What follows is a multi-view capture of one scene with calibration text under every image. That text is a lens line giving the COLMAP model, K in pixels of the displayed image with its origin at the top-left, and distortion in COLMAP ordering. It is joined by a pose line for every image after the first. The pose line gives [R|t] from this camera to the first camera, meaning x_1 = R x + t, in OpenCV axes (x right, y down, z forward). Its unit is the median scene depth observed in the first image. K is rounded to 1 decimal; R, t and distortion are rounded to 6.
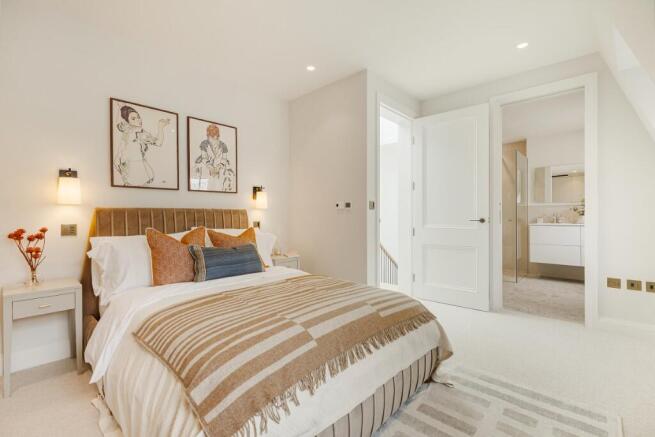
lens RADIAL K [[283.2, 0, 327.5], [0, 283.2, 218.5], [0, 0, 1]] dist [-0.001828, -0.000213]
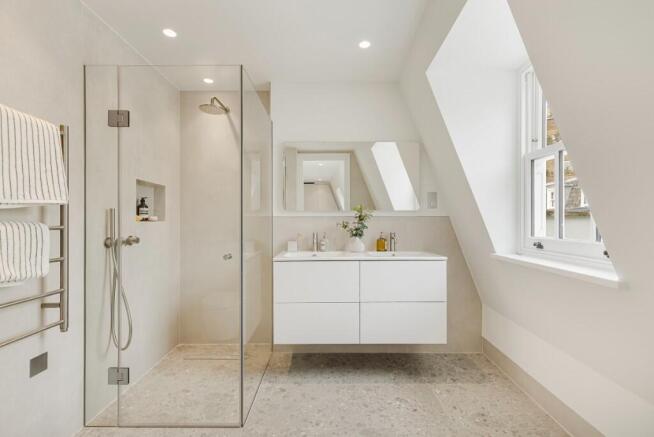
lens RADIAL K [[282.7, 0, 327.0], [0, 282.7, 218.5], [0, 0, 1]] dist [-0.001828, -0.000213]
pose [[0.713427, 0.012736, 0.700613, 0.612395], [0.001929, 0.999795, -0.020138, -0.044743], [-0.700726, 0.015719, 0.713257, 0.825536]]
